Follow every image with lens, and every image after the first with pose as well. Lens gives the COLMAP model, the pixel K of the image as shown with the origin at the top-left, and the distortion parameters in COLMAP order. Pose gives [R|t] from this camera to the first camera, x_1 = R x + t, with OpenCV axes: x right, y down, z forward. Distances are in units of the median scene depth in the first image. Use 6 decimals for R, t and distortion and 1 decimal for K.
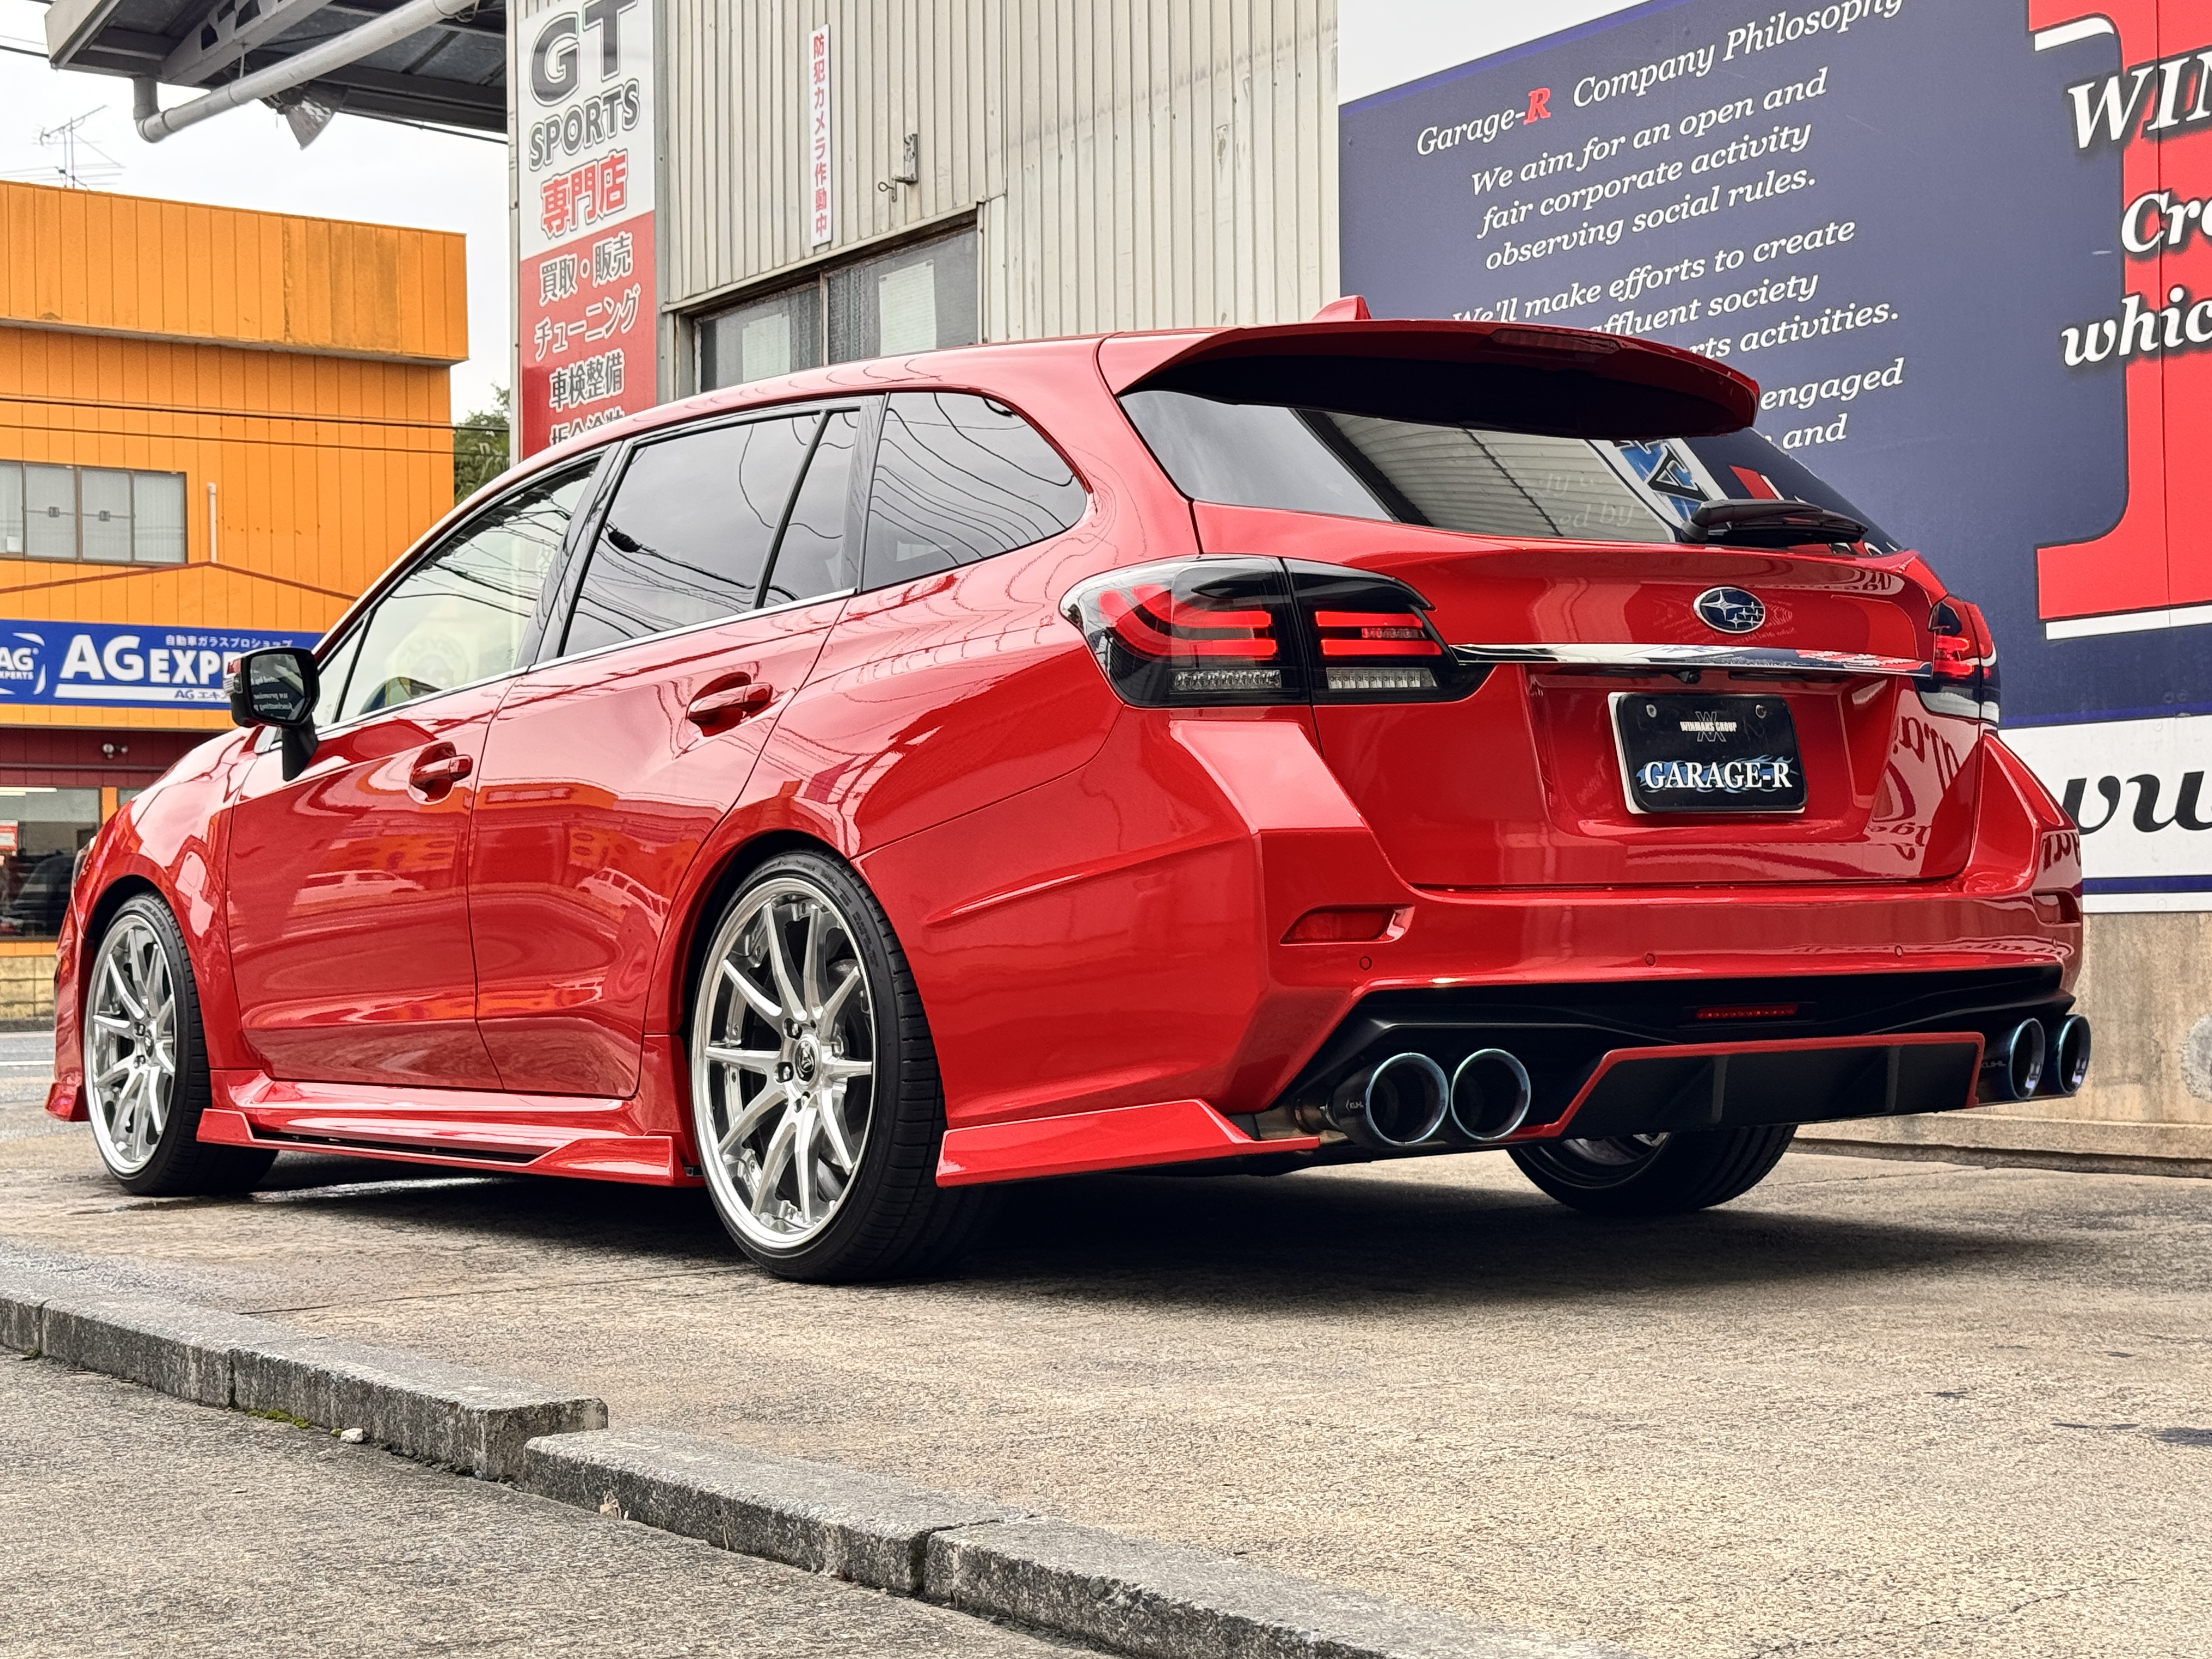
lens RADIAL K [[3317.2, 0, 1112.3], [0, 3317.2, 838.7], [0, 0, 1]] dist [0.121964, 0.000000]
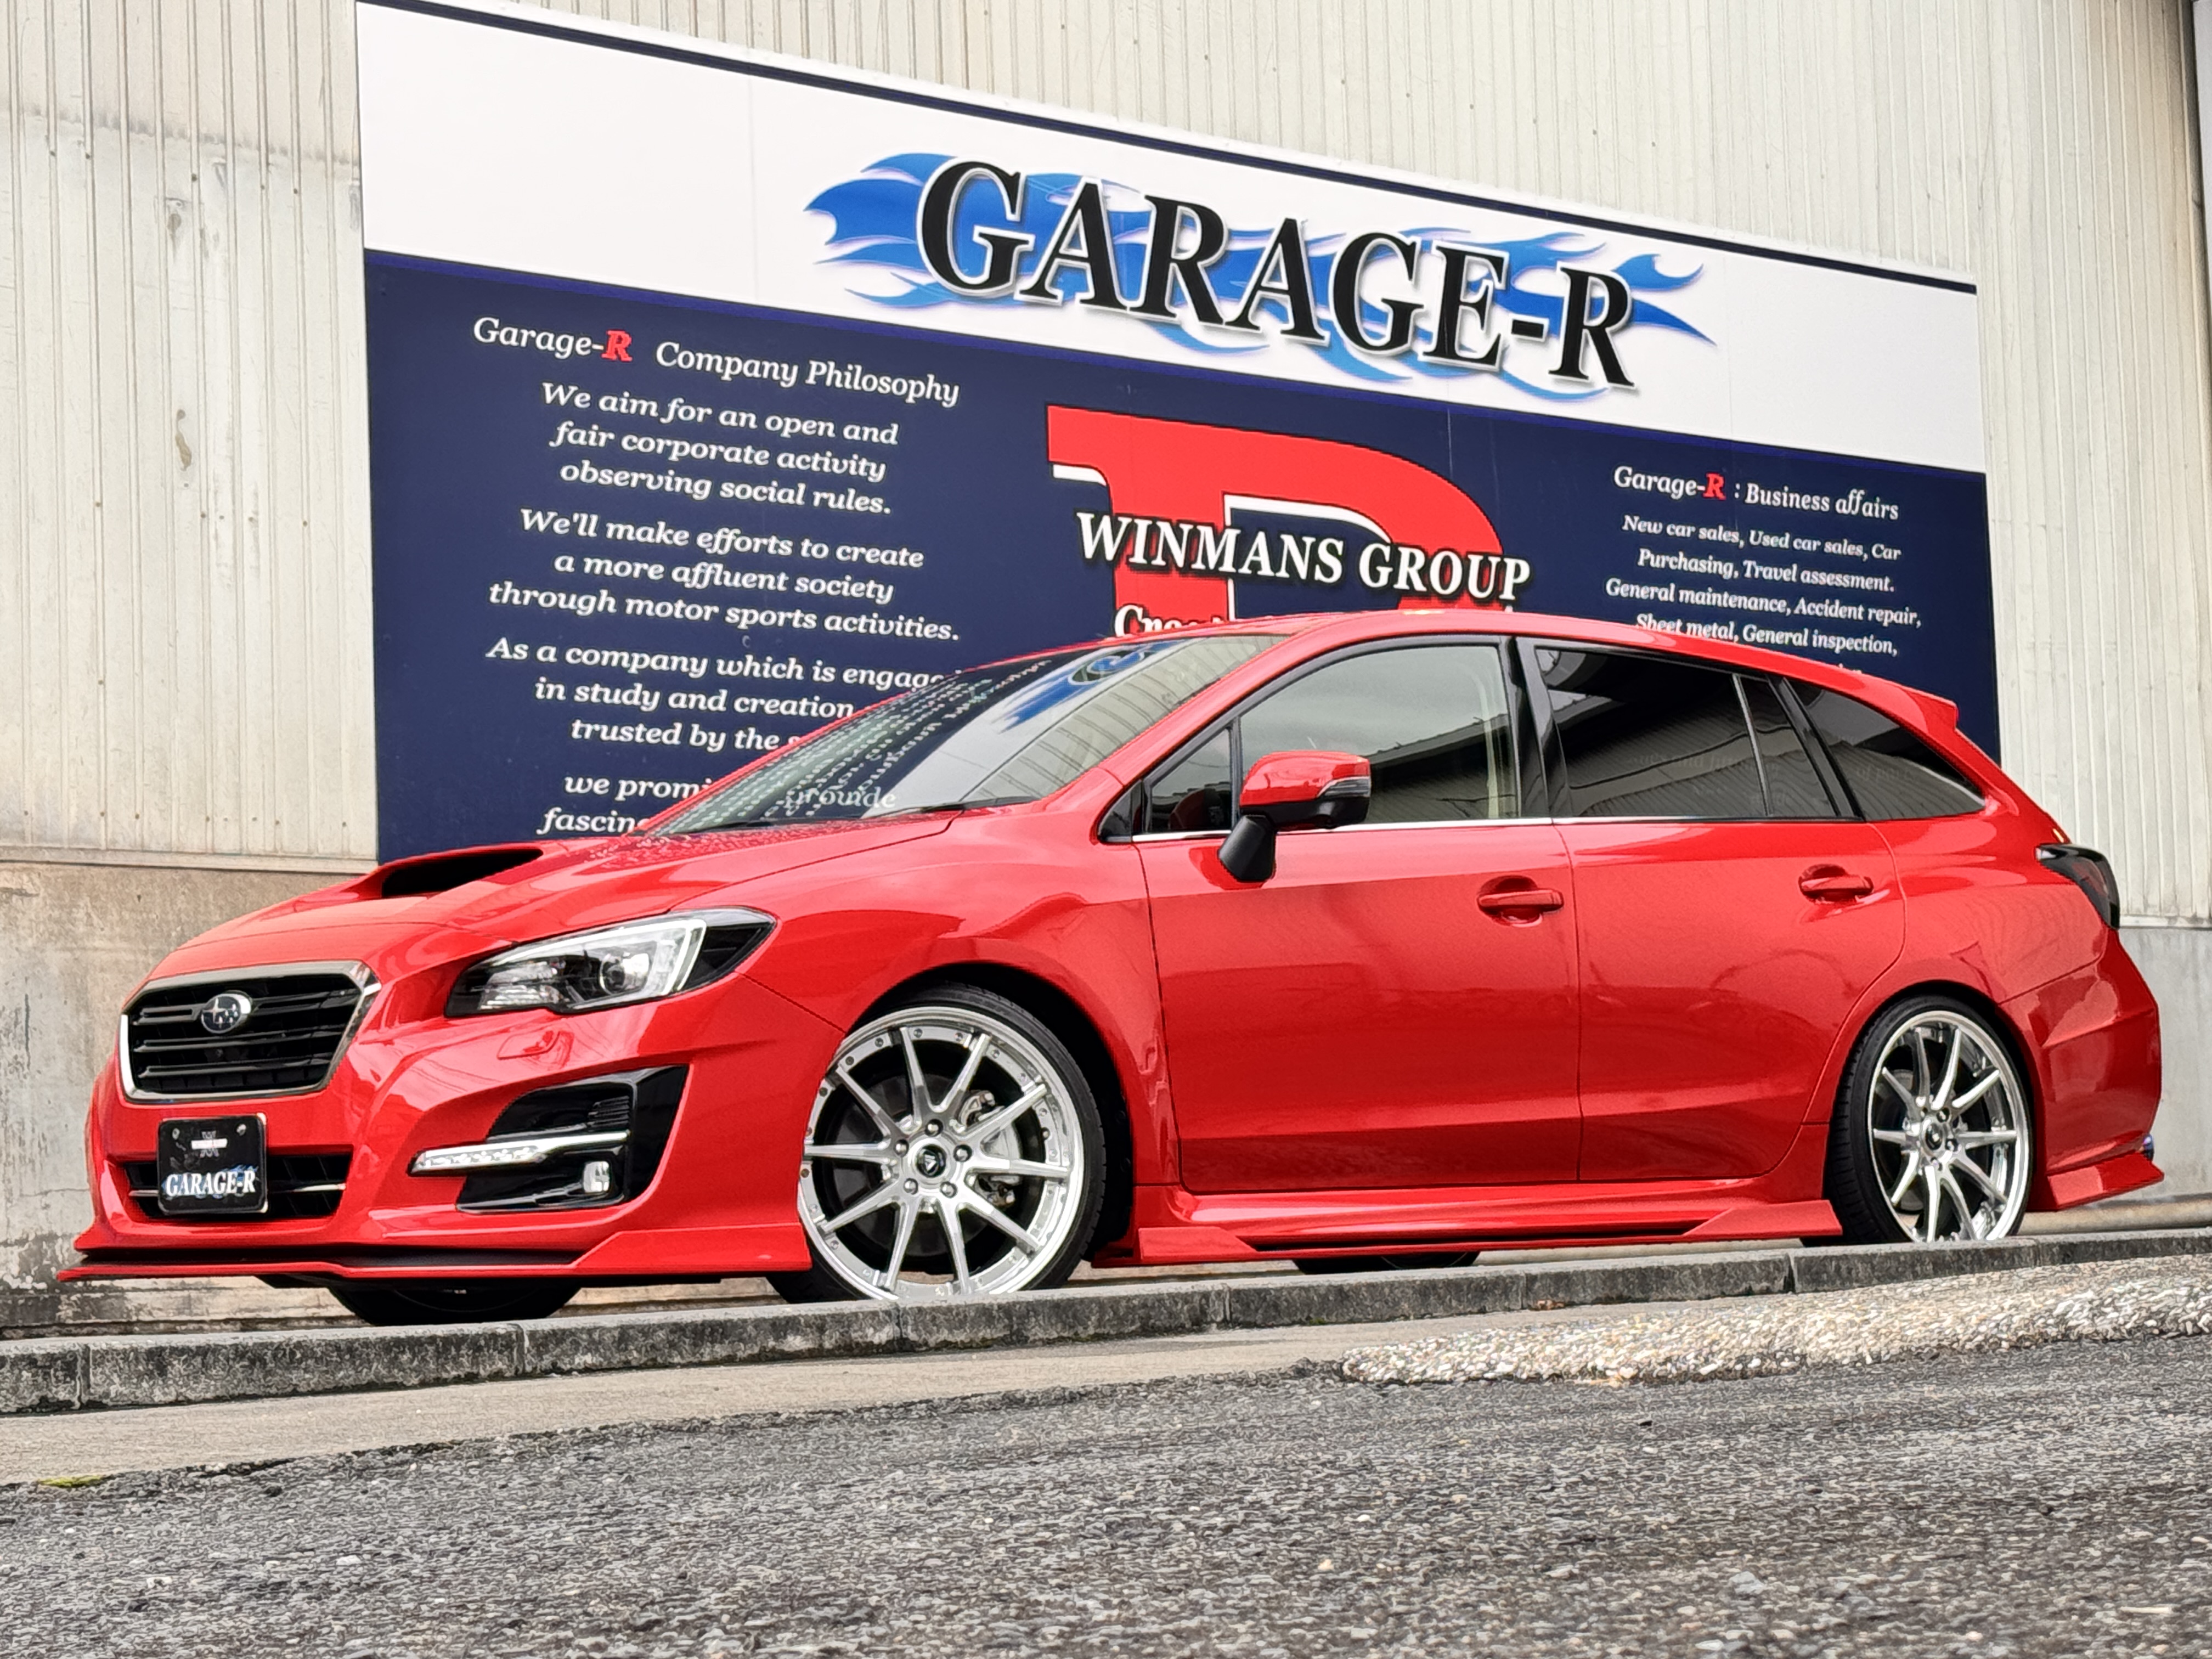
lens RADIAL K [[4704.5, 0, 1120.3], [0, 4704.5, 812.9], [0, 0, 1]] dist [0.202854, 0.000000]
pose [[-0.115686, 0.120740, 0.985920, -1.472115], [0.018817, 0.992673, -0.119359, 0.121051], [-0.993108, 0.004744, -0.117110, 1.099796]]
